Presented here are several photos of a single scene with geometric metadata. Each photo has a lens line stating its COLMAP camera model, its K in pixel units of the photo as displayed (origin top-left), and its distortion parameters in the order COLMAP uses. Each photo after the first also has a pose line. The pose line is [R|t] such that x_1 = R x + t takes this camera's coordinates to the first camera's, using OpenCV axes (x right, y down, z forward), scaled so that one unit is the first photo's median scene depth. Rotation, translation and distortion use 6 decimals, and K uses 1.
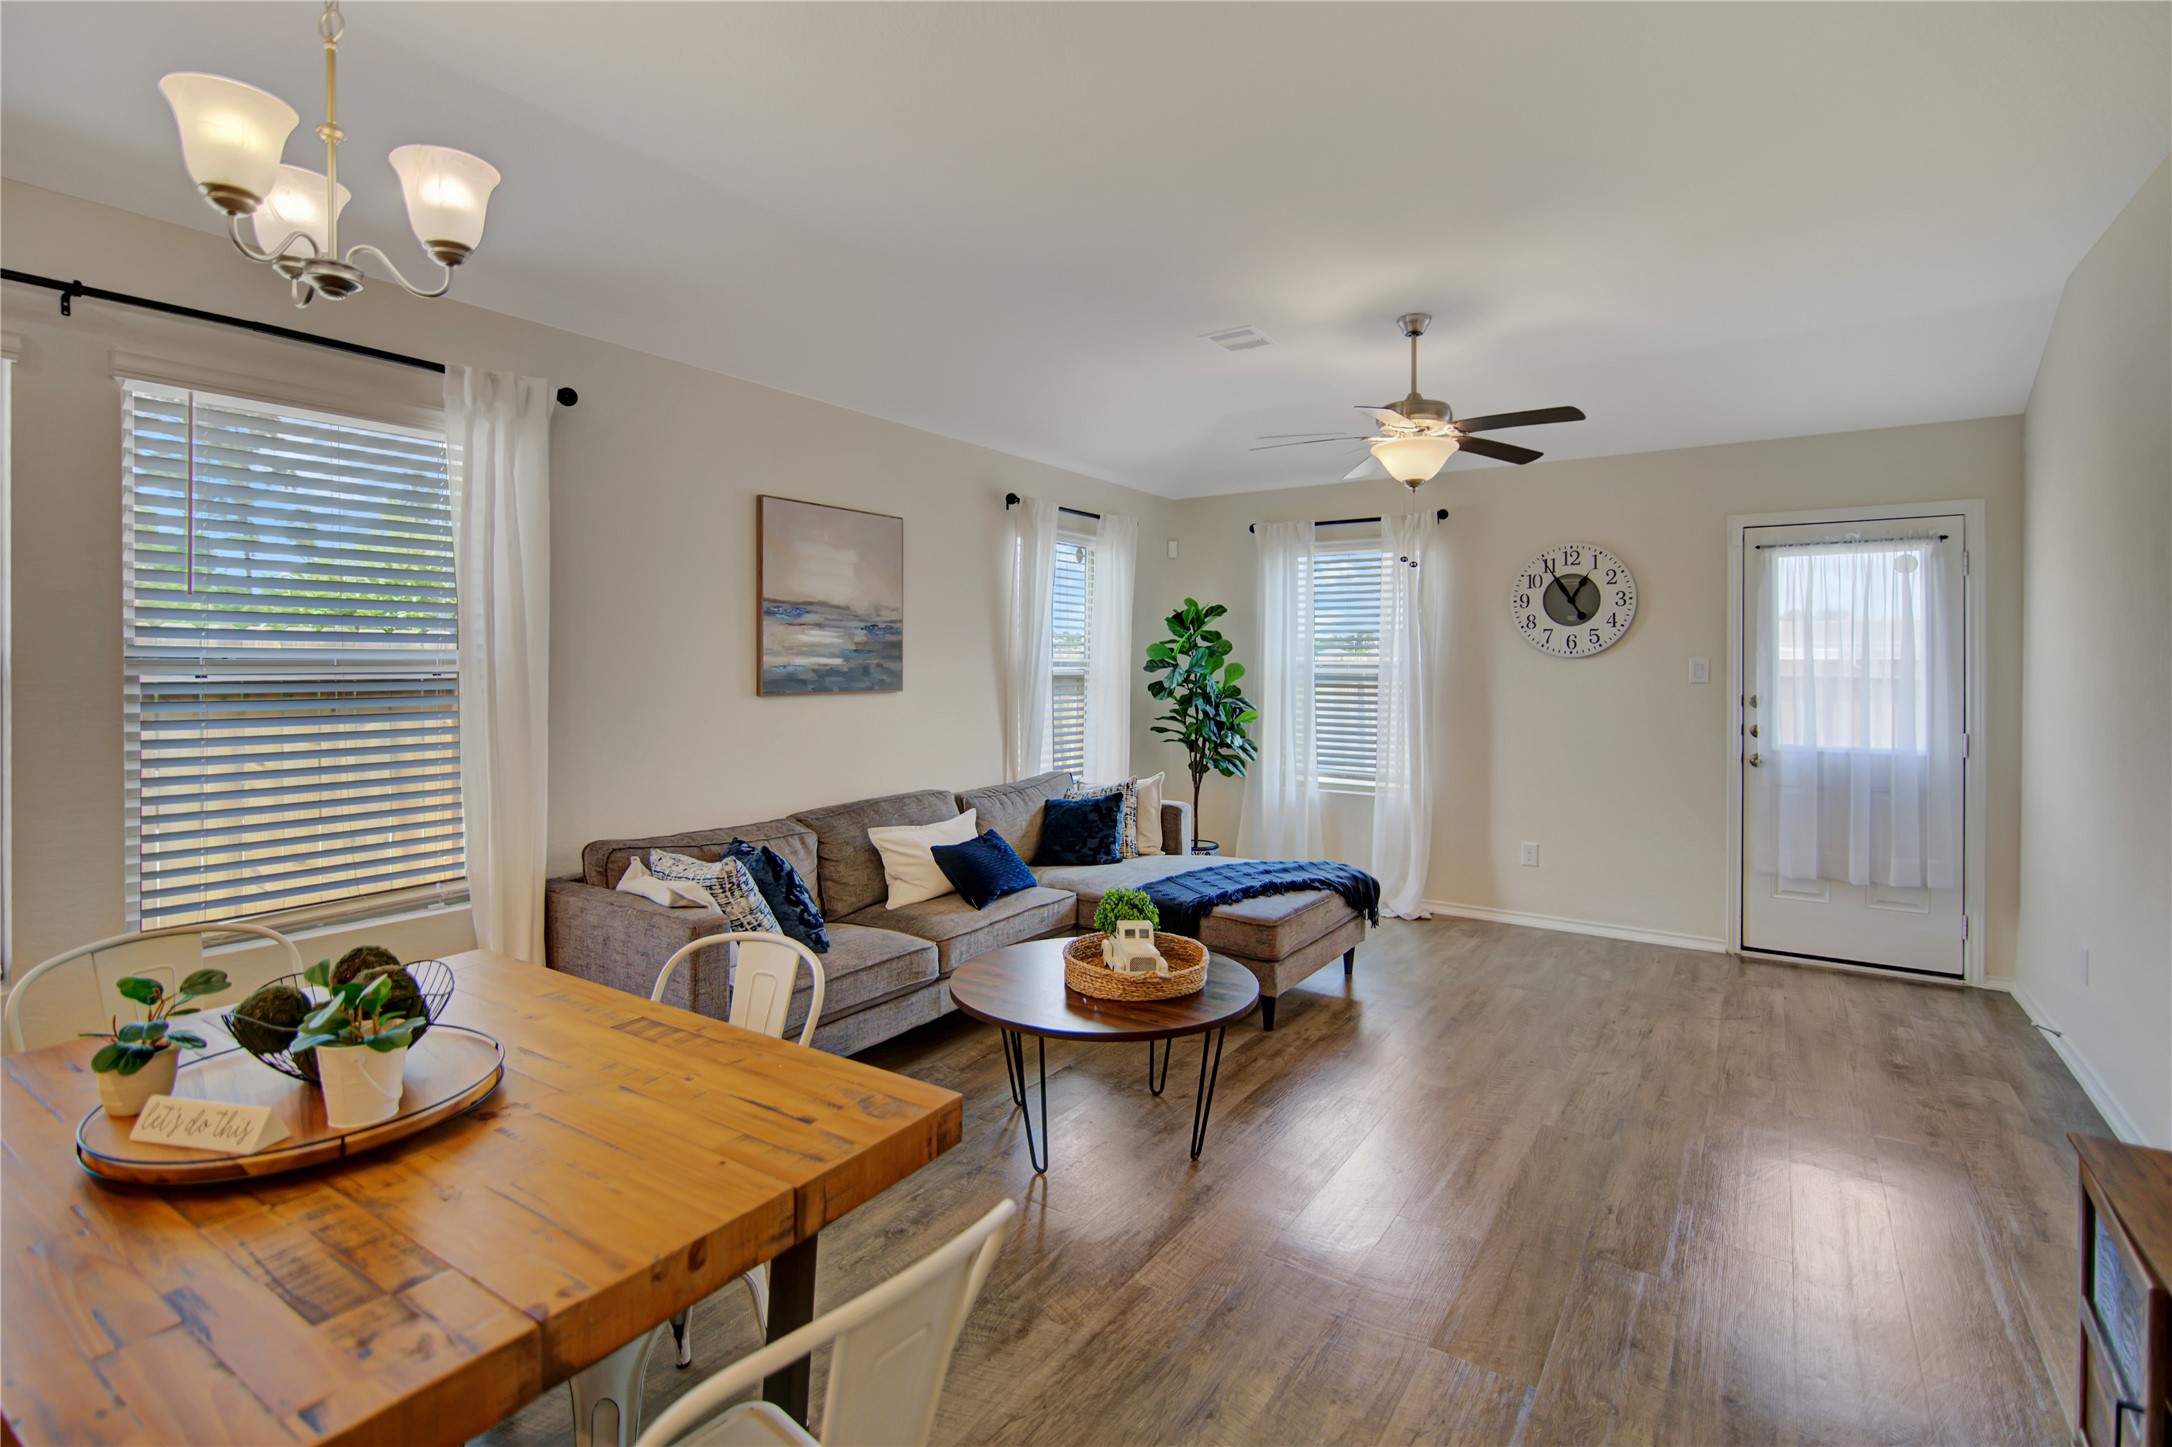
lens RADIAL K [[1019.3, 0, 1083.9], [0, 1019.3, 663.7], [0, 0, 1]] dist [0.001508, 0.000379]
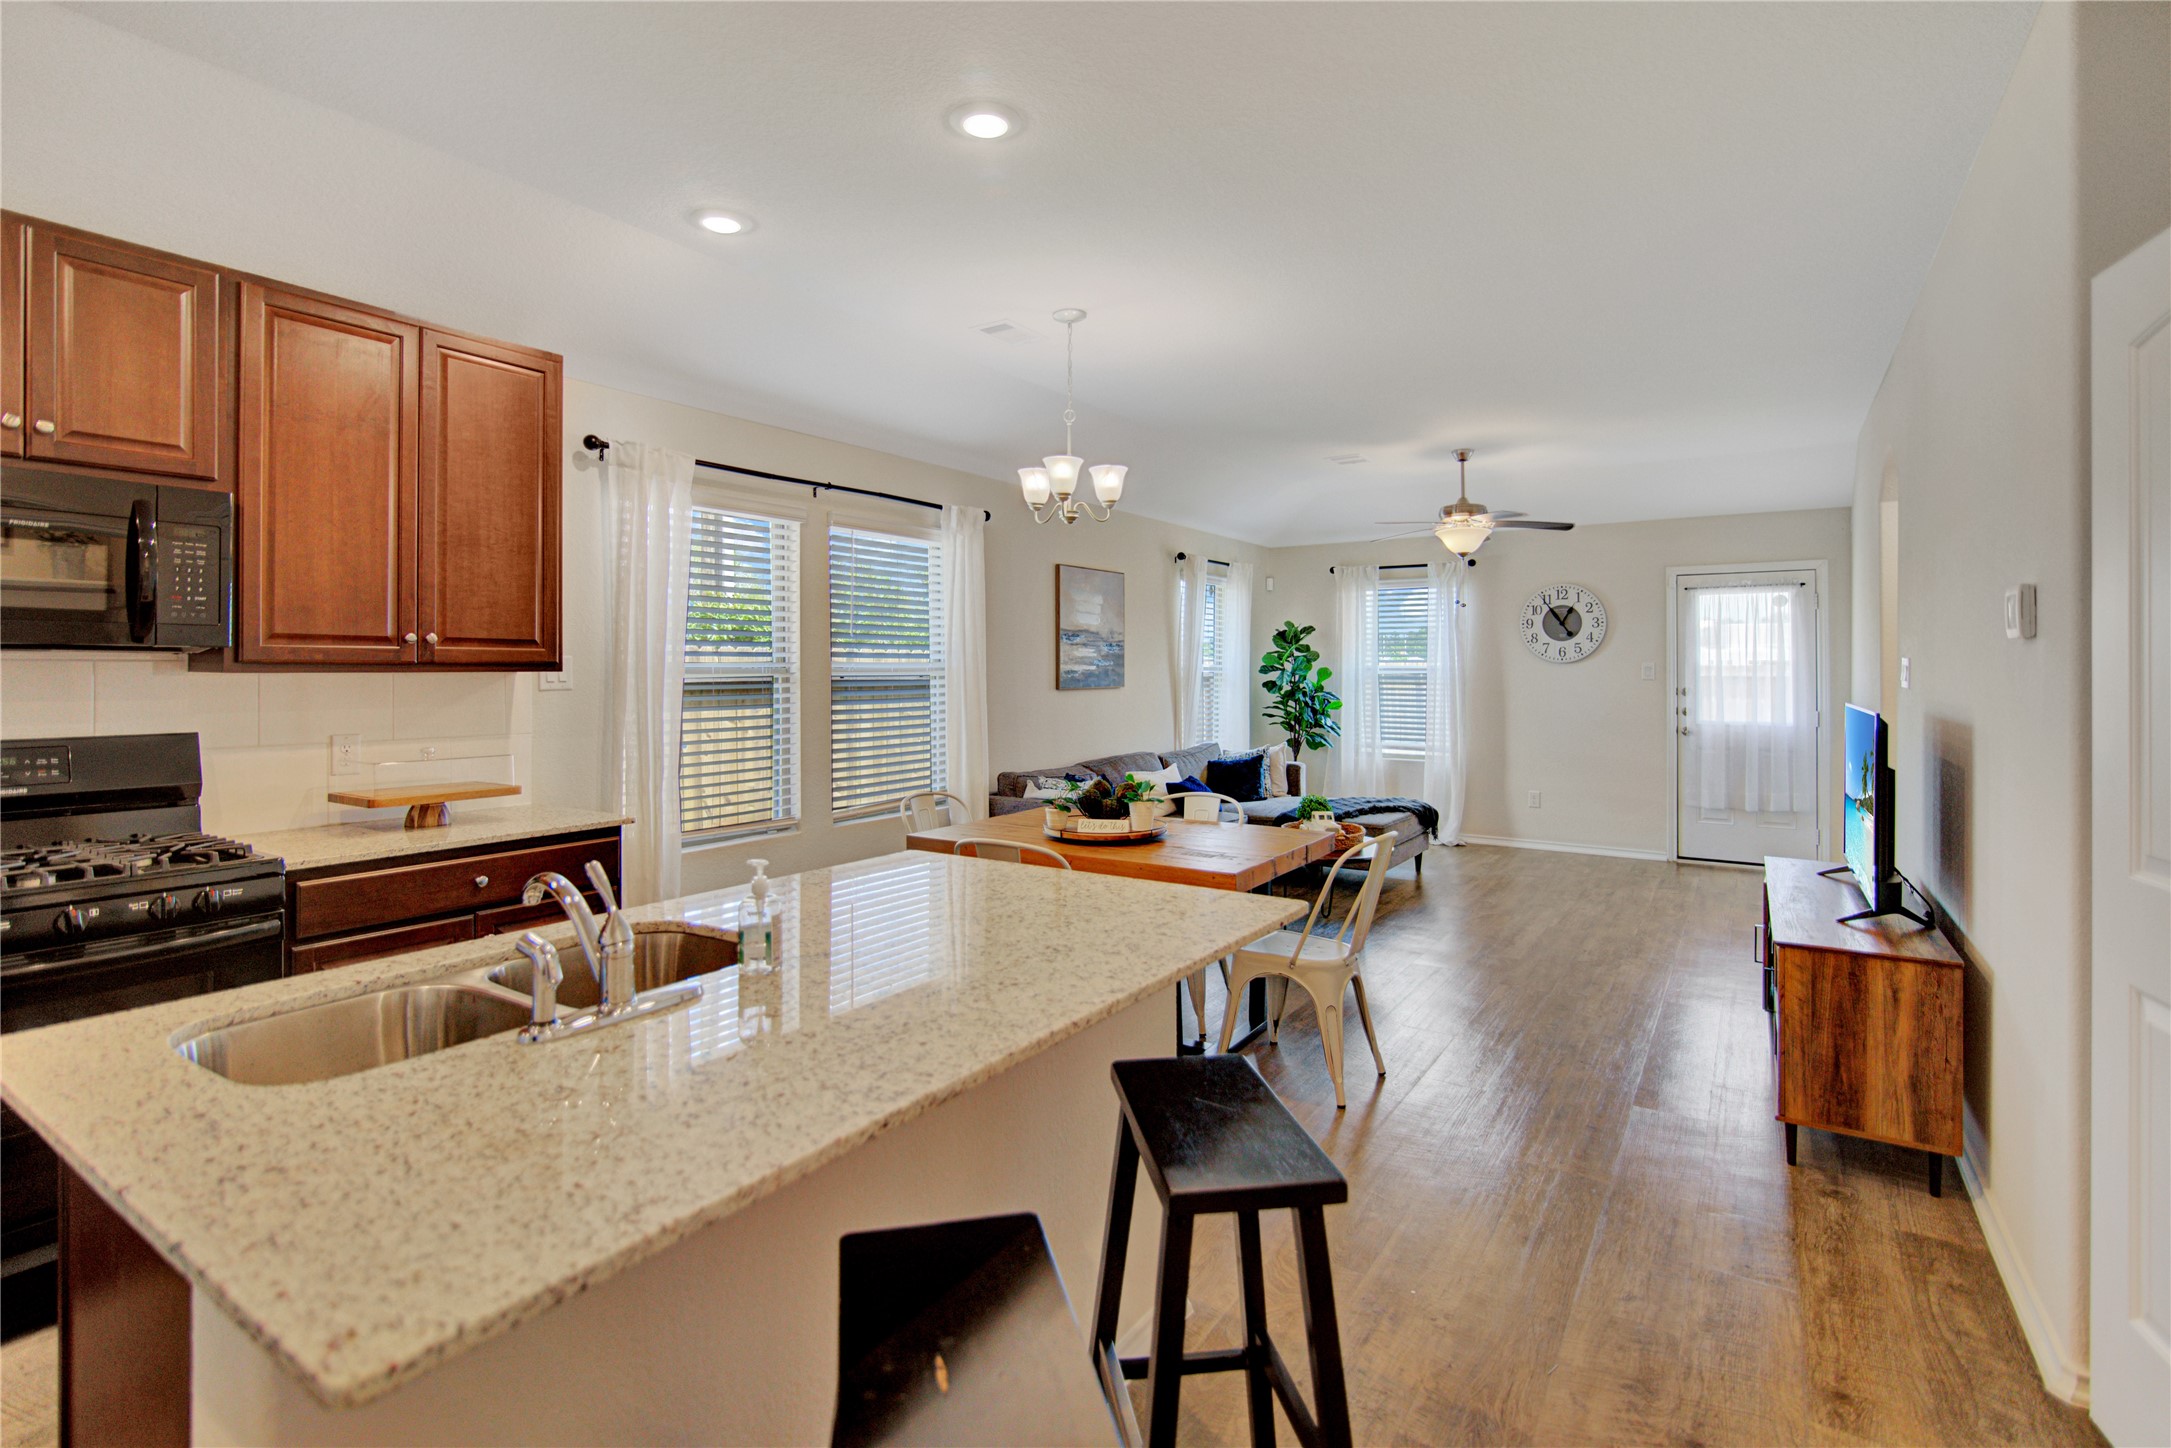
lens RADIAL K [[1018.9, 0, 1083.4], [0, 1018.9, 664.2], [0, 0, 1]] dist [0.001508, 0.000379]
pose [[0.999957, -0.004353, 0.008179, -0.240584], [0.004383, 0.999984, -0.003586, -0.001948], [-0.008164, 0.003621, 0.999960, -0.497116]]
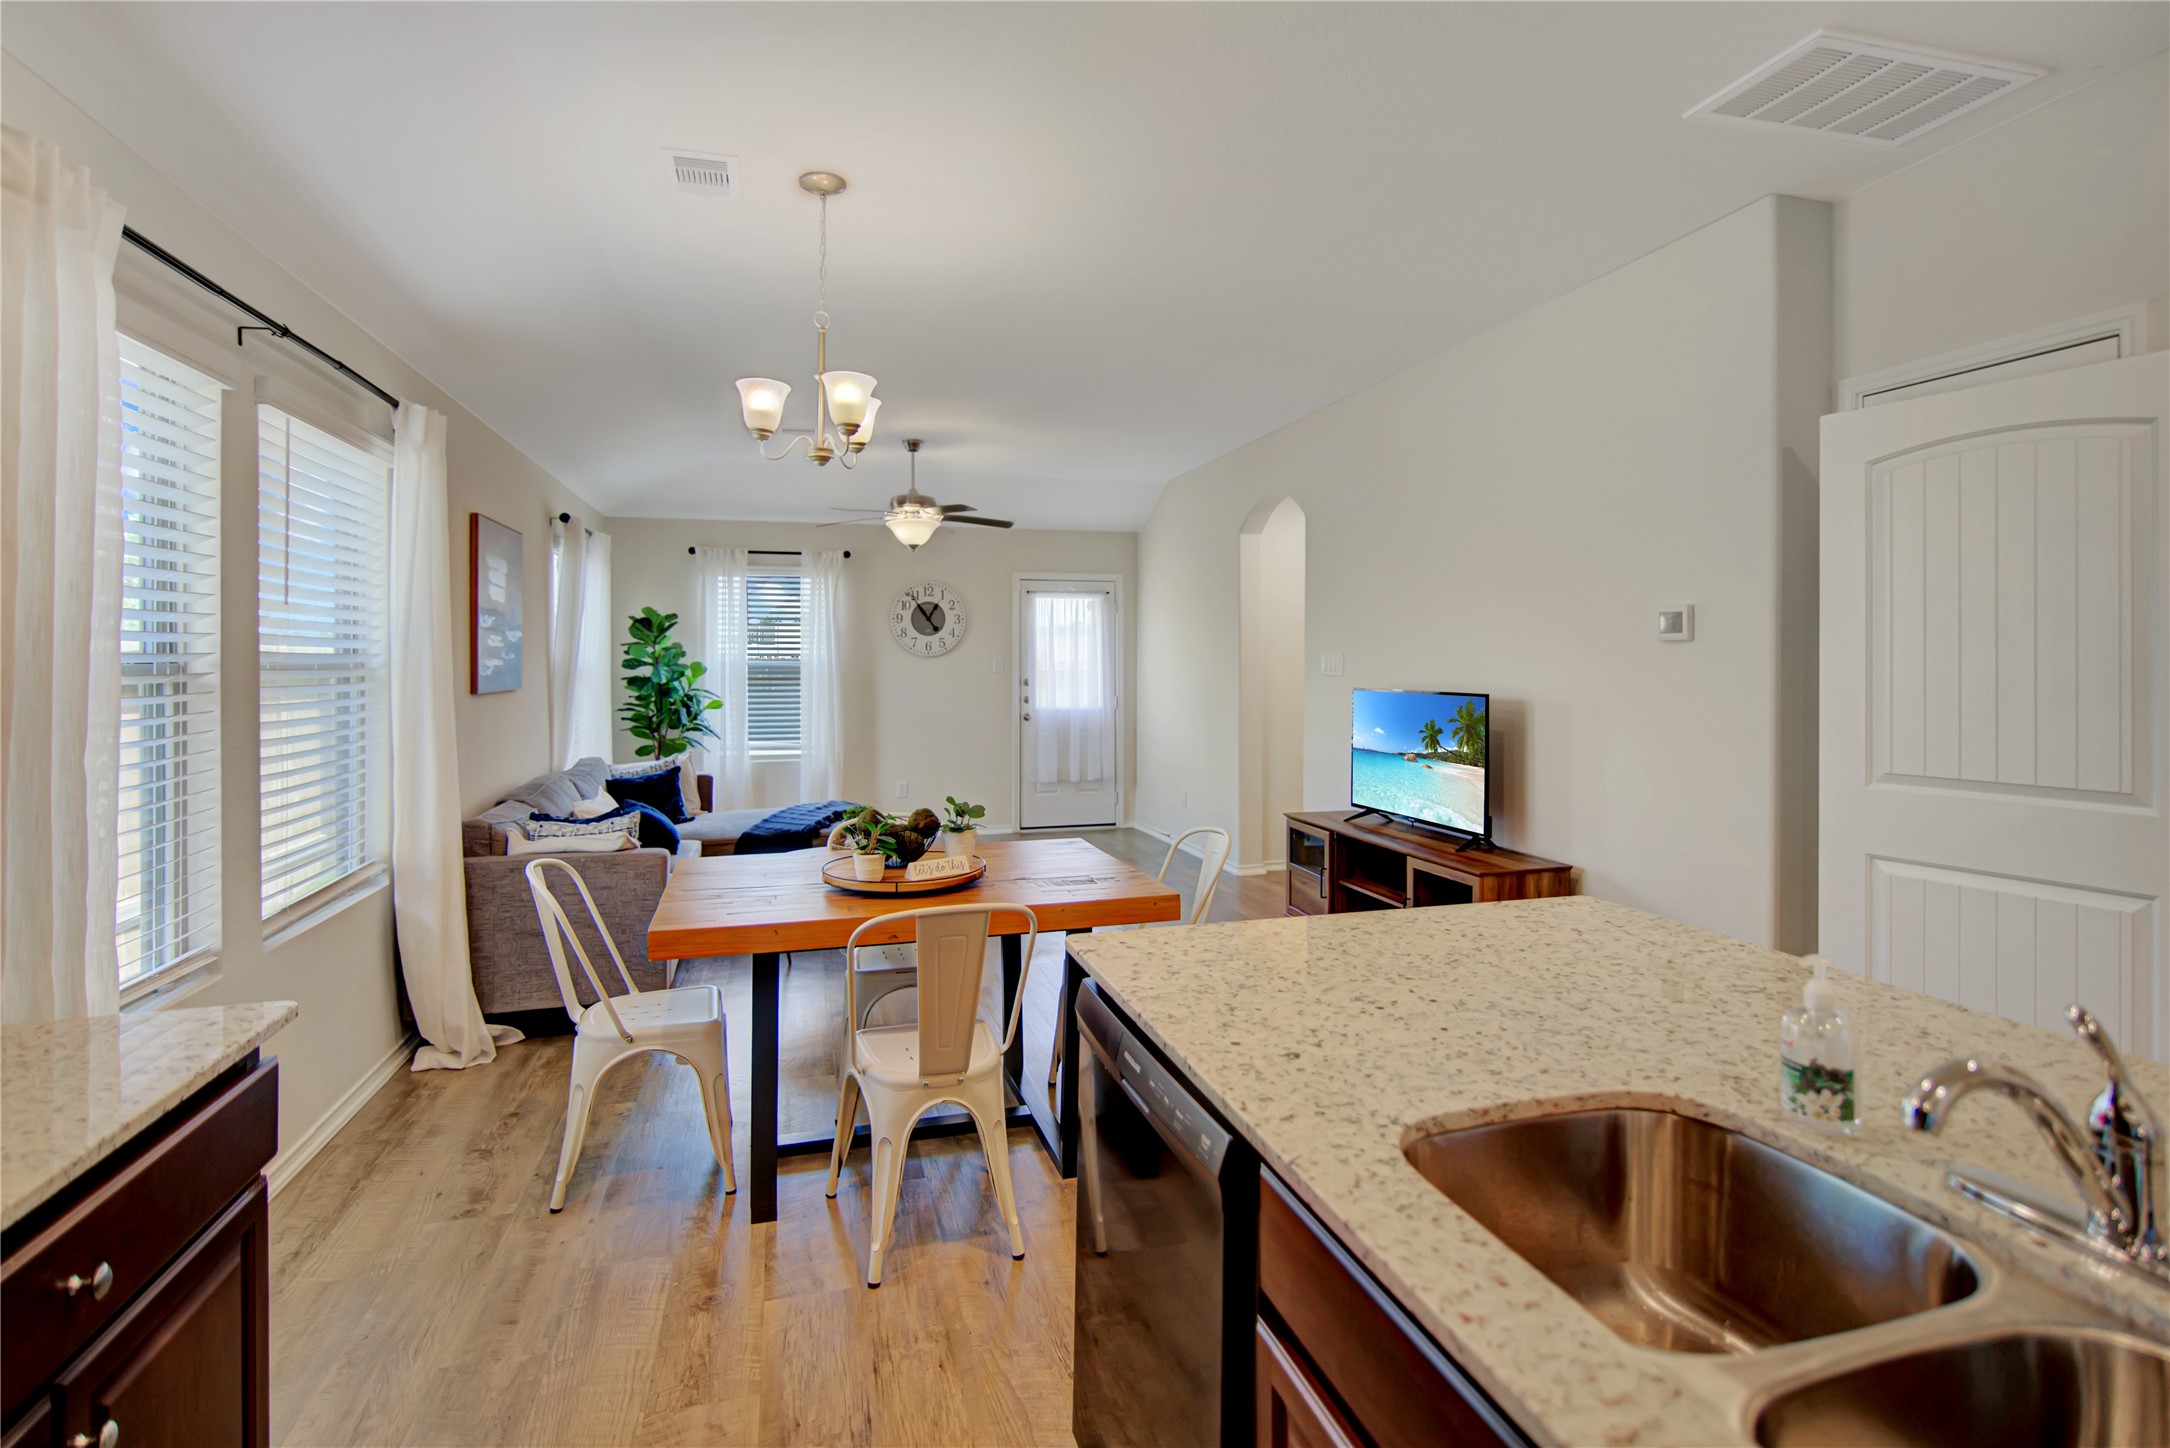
lens RADIAL K [[1036.0, 0, 1064.0], [0, 1036.0, 659.8], [0, 0, 1]] dist [0.000370, 0.000219]
pose [[0.655702, -0.005250, 0.755002, -0.618723], [0.005553, 0.999982, 0.002131, -0.003882], [-0.755000, 0.002795, 0.655719, -0.183792]]
